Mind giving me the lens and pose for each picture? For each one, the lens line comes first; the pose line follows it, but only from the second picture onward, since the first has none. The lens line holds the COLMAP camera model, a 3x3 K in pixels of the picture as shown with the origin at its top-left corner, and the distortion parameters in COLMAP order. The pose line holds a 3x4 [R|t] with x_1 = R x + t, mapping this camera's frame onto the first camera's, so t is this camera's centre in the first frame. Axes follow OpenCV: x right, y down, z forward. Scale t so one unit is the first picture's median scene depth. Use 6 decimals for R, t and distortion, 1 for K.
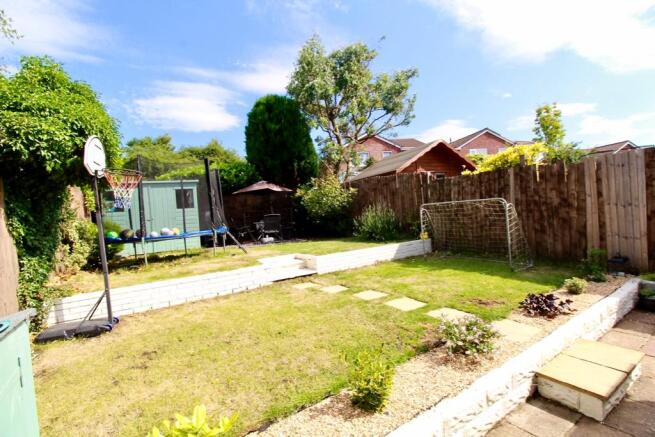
lens RADIAL K [[306.3, 0, 329.4], [0, 306.3, 215.1], [0, 0, 1]] dist [0.000600, 0.000154]
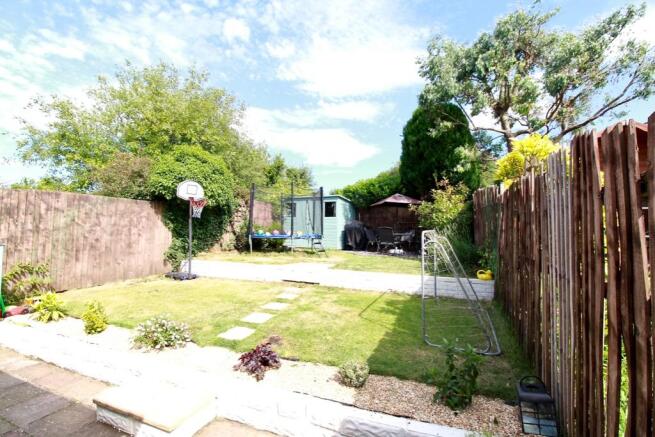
lens RADIAL K [[306.3, 0, 326.1], [0, 306.3, 220.9], [0, 0, 1]] dist [0.000600, 0.000154]
pose [[0.559380, 0.063157, -0.826502, 0.506472], [-0.057497, 0.997648, 0.037321, -0.045049], [0.826915, 0.026644, 0.561695, 0.226303]]
